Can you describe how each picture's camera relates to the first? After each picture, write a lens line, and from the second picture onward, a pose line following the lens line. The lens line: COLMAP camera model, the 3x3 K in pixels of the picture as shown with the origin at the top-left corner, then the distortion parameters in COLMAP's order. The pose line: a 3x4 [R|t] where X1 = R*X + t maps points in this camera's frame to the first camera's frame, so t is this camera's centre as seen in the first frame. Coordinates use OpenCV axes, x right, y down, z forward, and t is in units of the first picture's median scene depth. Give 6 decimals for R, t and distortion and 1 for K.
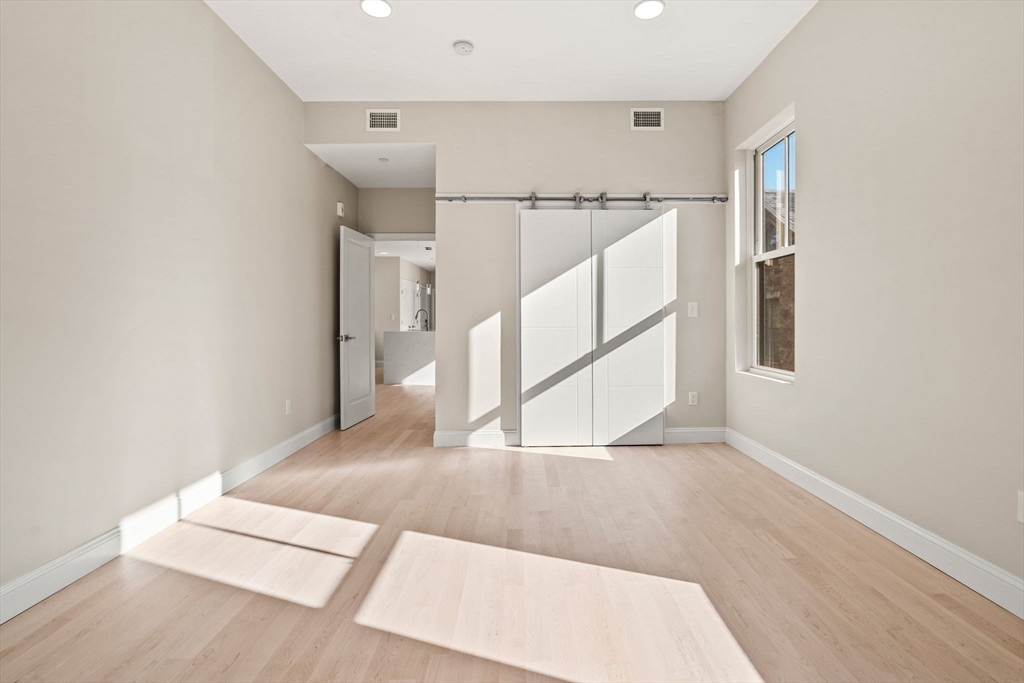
lens RADIAL K [[492.2, 0, 529.1], [0, 492.2, 325.1], [0, 0, 1]] dist [-0.002039, 0.001060]
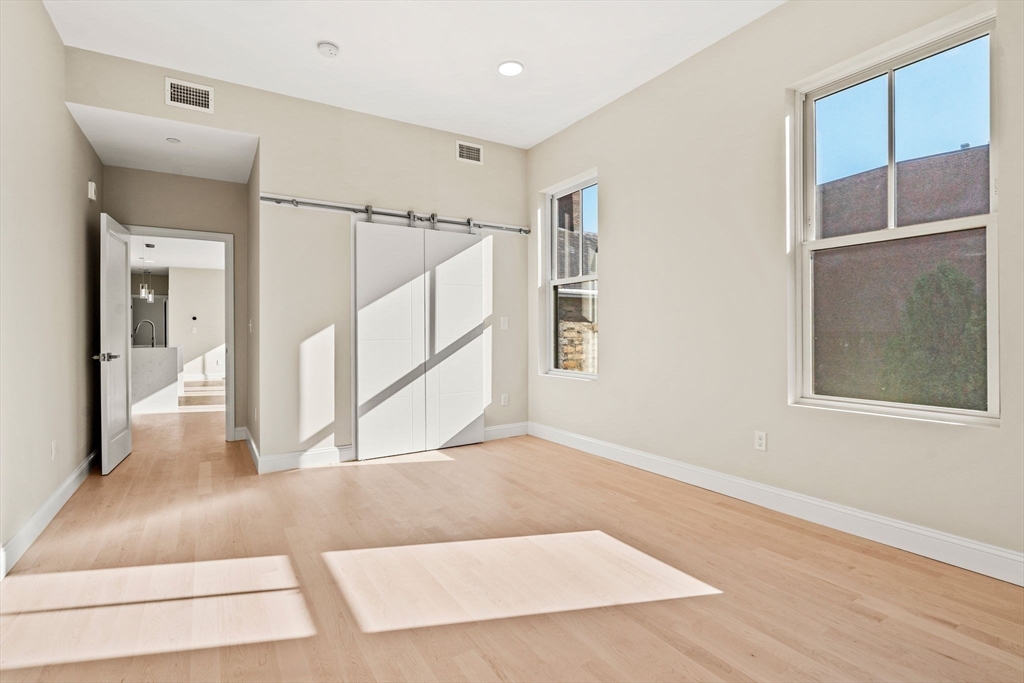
lens RADIAL K [[492.3, 0, 512.0], [0, 492.3, 341.5], [0, 0, 1]] dist [-0.004050, 0.000235]
pose [[0.851887, -0.013448, 0.523553, -0.269917], [0.009169, 0.999900, 0.010764, -0.000898], [-0.523645, -0.004369, 0.851925, -0.005223]]
